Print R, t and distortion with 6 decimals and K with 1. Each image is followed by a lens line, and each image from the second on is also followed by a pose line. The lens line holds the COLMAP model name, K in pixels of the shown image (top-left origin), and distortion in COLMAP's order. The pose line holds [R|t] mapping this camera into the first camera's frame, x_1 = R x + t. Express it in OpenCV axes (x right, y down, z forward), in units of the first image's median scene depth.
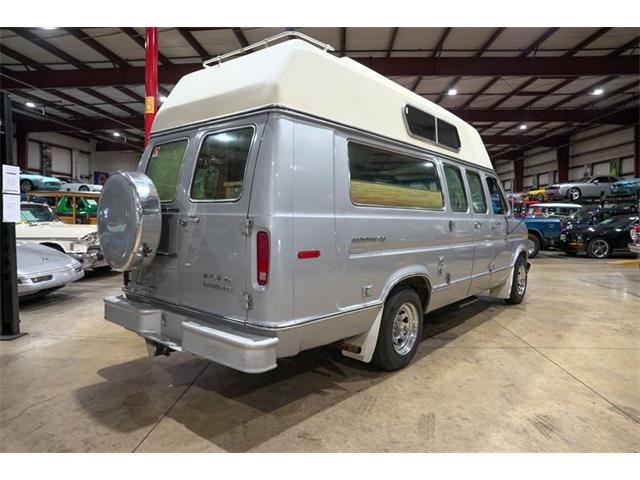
lens RADIAL K [[434.5, 0, 322.8], [0, 434.5, 242.5], [0, 0, 1]] dist [-0.131456, 0.101116]
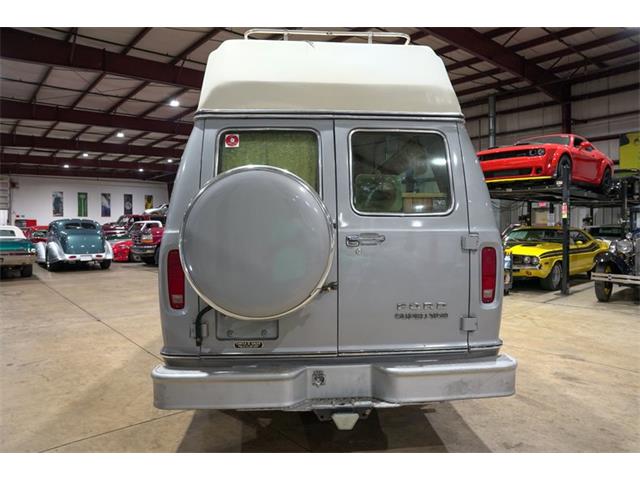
lens RADIAL K [[434.5, 0, 322.8], [0, 434.5, 242.5], [0, 0, 1]] dist [-0.131456, 0.101116]
pose [[0.730655, -0.040602, 0.681539, -0.705706], [0.060854, 0.998130, -0.005777, -0.035017], [-0.680030, 0.045696, 0.731759, 0.376427]]
